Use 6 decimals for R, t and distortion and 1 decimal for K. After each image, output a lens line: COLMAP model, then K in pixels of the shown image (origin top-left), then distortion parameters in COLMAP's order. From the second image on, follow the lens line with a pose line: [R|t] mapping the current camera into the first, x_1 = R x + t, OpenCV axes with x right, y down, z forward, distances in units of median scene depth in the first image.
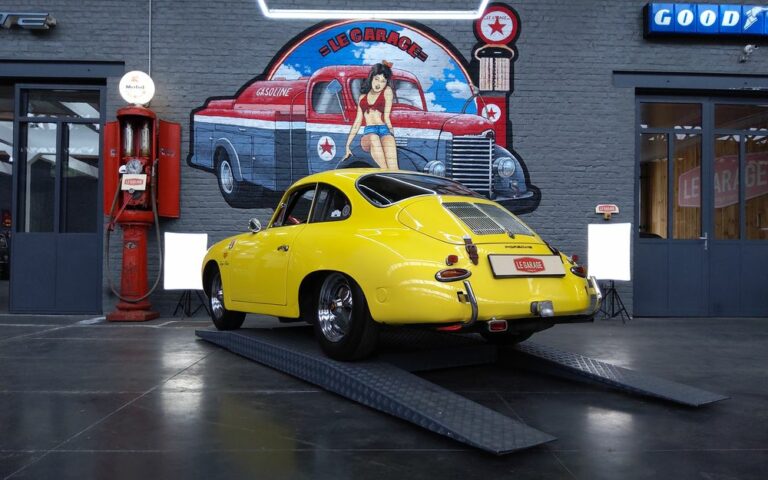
lens RADIAL K [[578.3, 0, 384.8], [0, 578.3, 245.7], [0, 0, 1]] dist [0.053105, -0.089448]
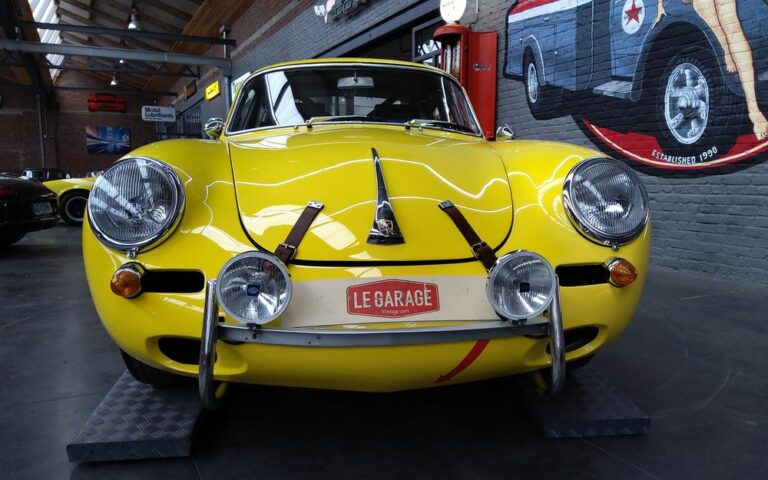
lens RADIAL K [[562.4, 0, 396.5], [0, 562.4, 251.7], [0, 0, 1]] dist [0.015273, -0.070436]
pose [[0.455805, 0.097755, -0.884695, 0.374824], [0.049177, 0.989667, 0.134691, 0.003227], [0.888720, -0.104899, 0.446288, 0.436591]]
